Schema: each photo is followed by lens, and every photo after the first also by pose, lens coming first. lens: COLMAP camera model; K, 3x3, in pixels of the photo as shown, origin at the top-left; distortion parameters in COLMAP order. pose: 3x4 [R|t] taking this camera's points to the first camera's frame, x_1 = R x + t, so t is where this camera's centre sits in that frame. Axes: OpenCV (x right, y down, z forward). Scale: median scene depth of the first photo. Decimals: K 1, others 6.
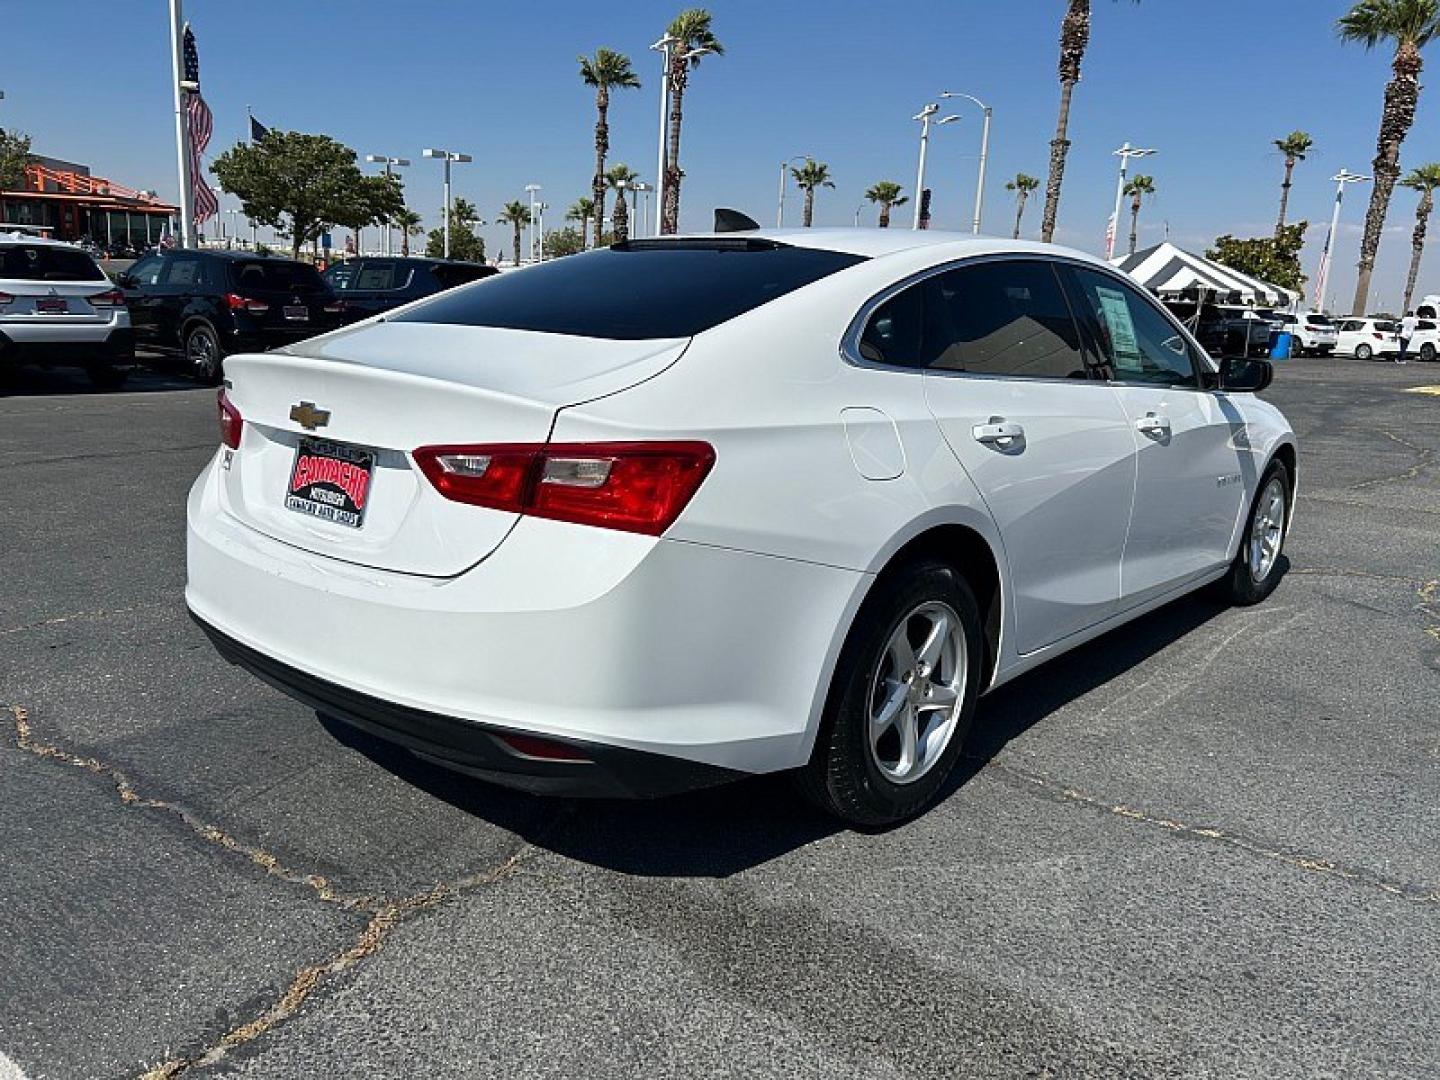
lens RADIAL K [[1120.9, 0, 717.1], [0, 1120.9, 501.7], [0, 0, 1]] dist [0.069808, -0.084469]
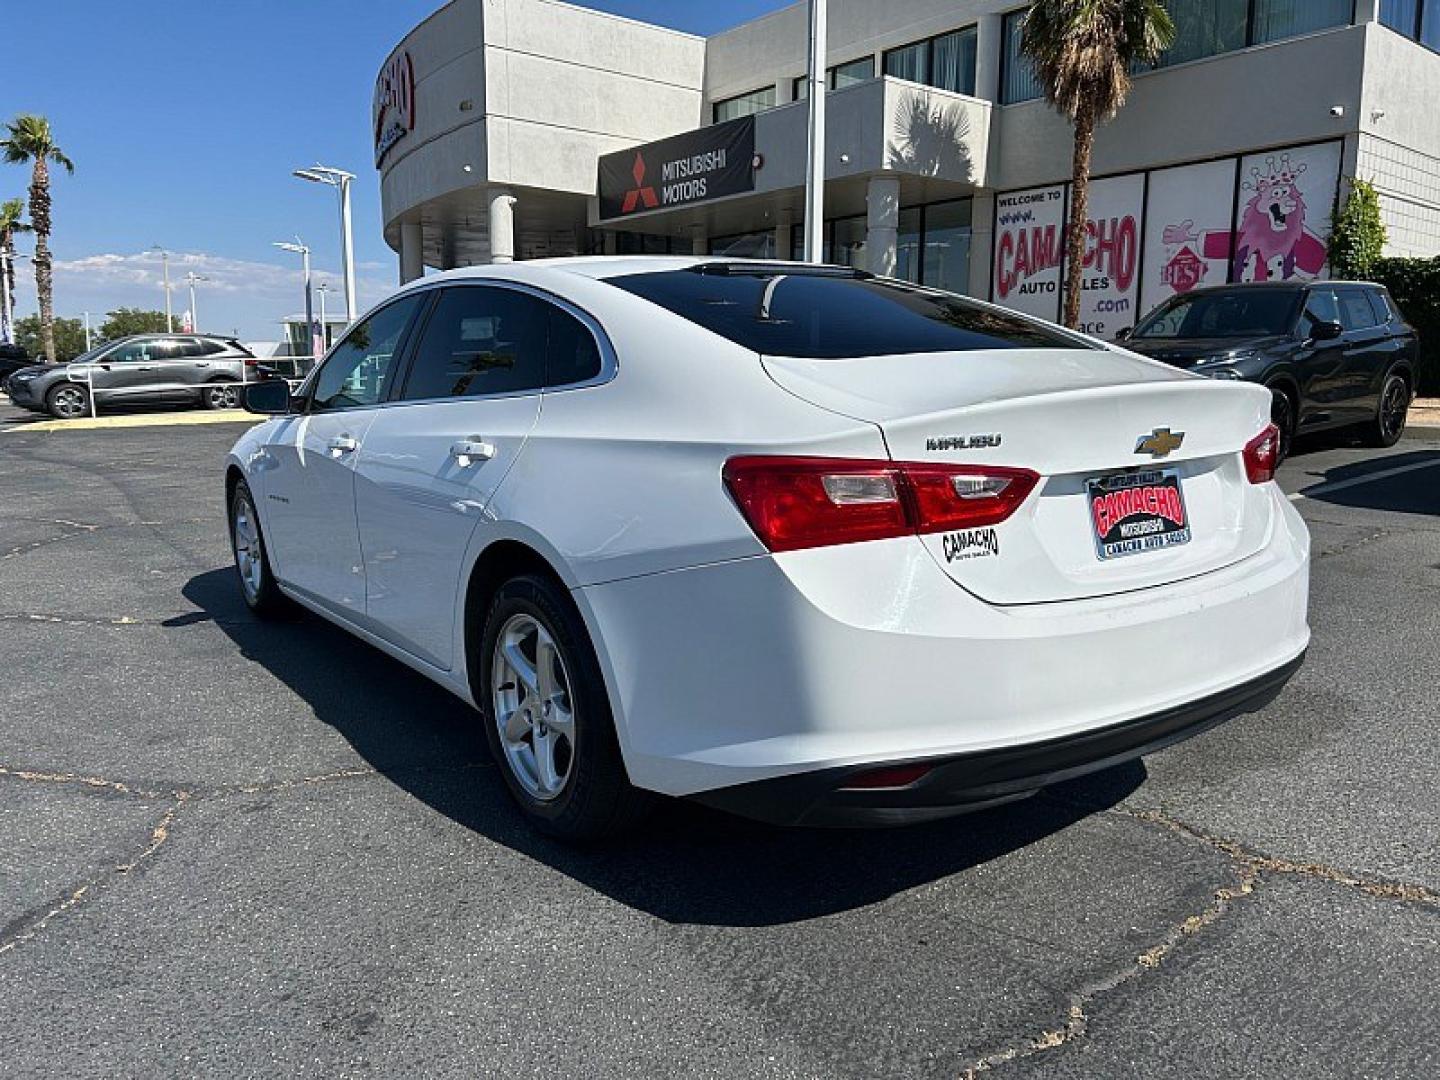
lens RADIAL K [[1120.9, 0, 717.1], [0, 1120.9, 501.7], [0, 0, 1]] dist [0.069808, -0.084469]
pose [[0.212179, -0.164231, 0.963332, -1.292378], [0.198618, 0.972449, 0.122038, -0.206597], [-0.956834, 0.165441, 0.238952, 1.072275]]
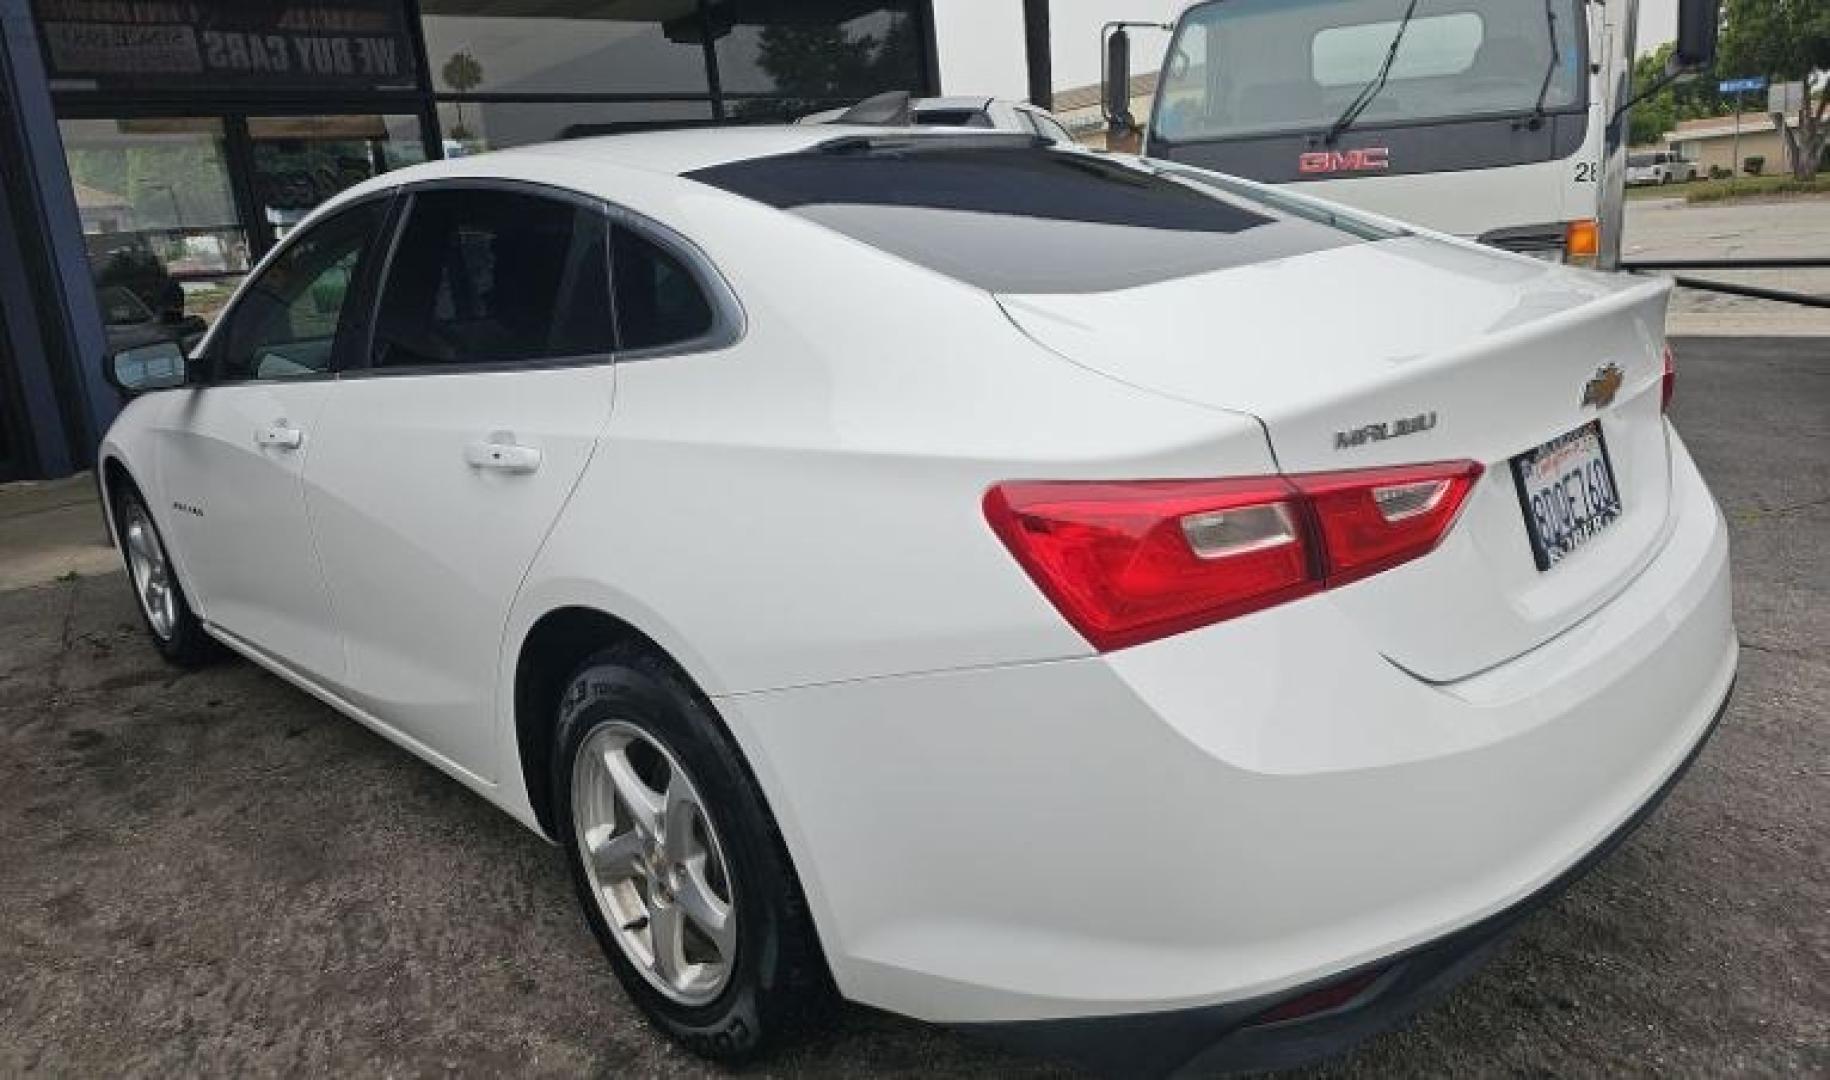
lens RADIAL K [[1269.9, 0, 916.6], [0, 1269.9, 502.9], [0, 0, 1]] dist [0.006750, 0.001702]
pose [[0.054580, -0.254326, 0.965577, -1.019010], [0.252947, 0.938997, 0.233027, -0.263800], [-0.965939, 0.231521, 0.115582, 1.228396]]
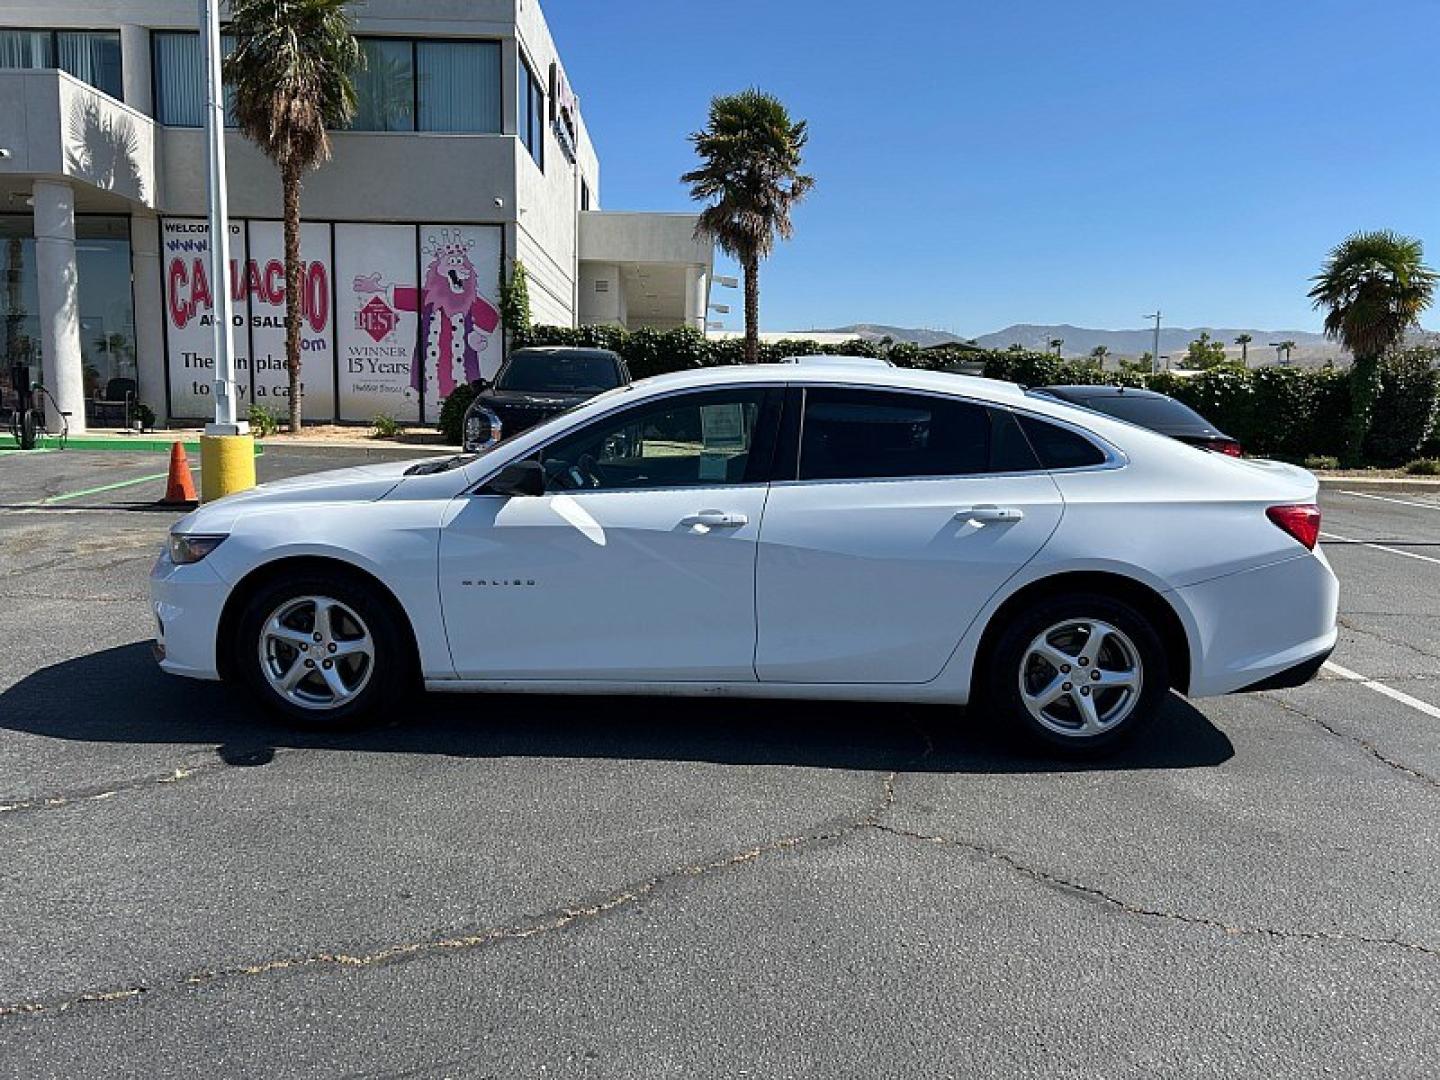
lens RADIAL K [[1120.9, 0, 717.1], [0, 1120.9, 501.7], [0, 0, 1]] dist [0.069808, -0.084469]
pose [[-0.653838, -0.130798, 0.745243, -1.187570], [0.092406, 0.963768, 0.250224, -0.616398], [-0.750971, 0.232471, -0.618062, 2.817405]]
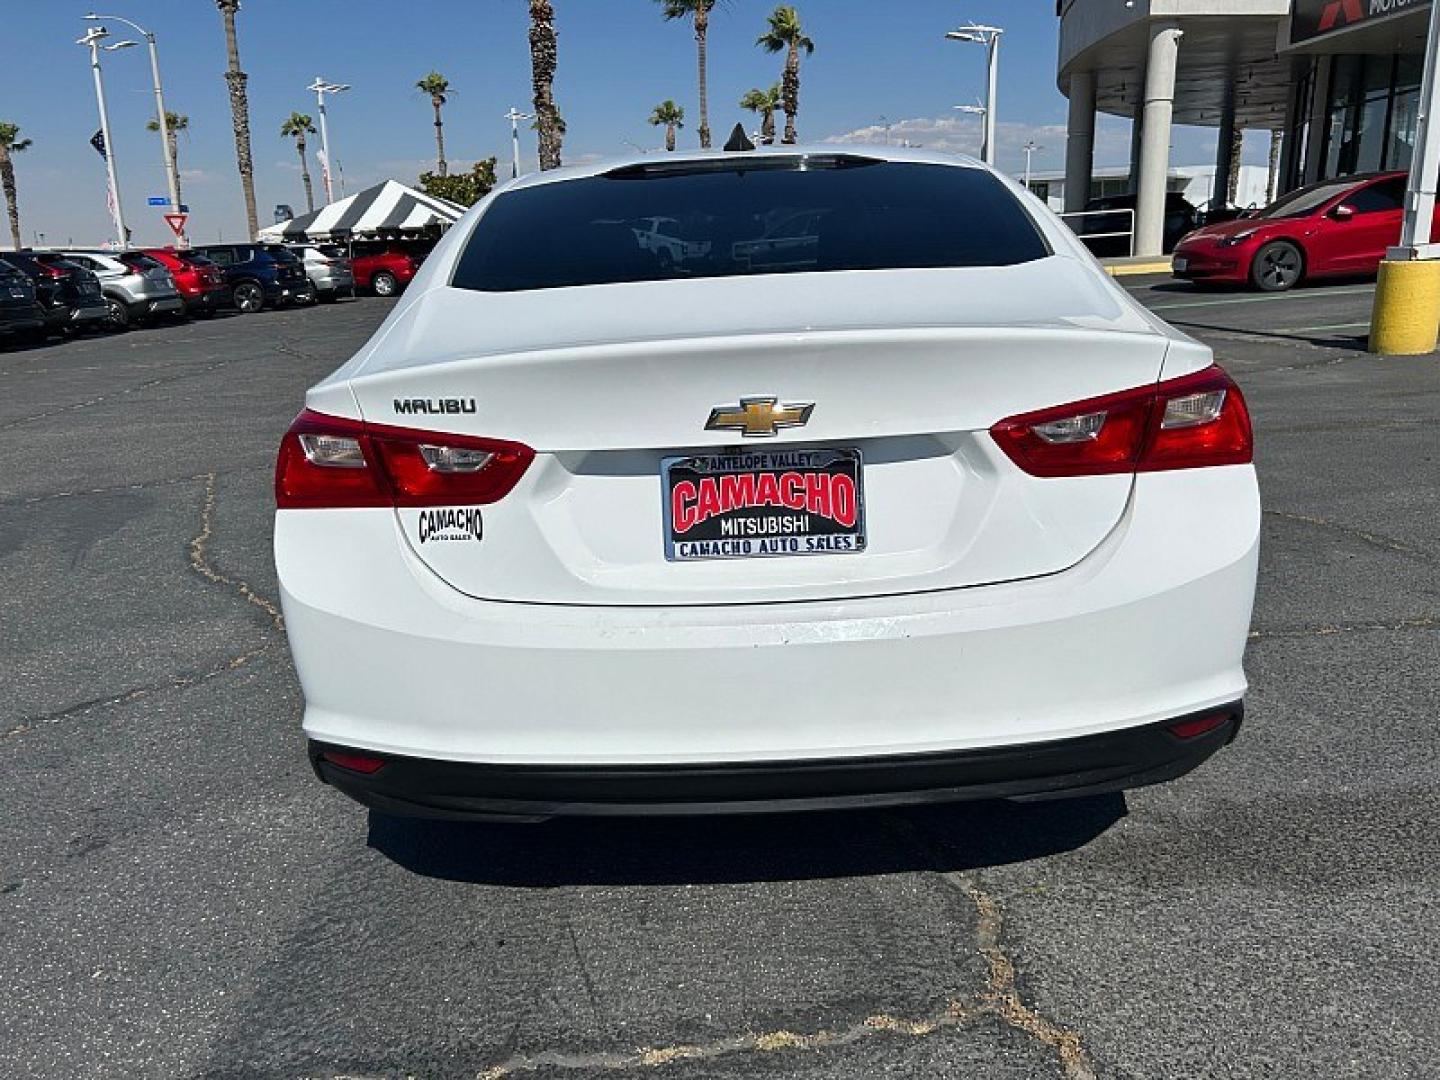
lens RADIAL K [[1120.9, 0, 717.1], [0, 1120.9, 501.7], [0, 0, 1]] dist [0.069808, -0.084469]
pose [[0.745967, -0.219257, 0.628856, -0.785012], [0.188835, 0.975135, 0.115990, -0.104140], [-0.638651, 0.032225, 0.768821, 0.452174]]
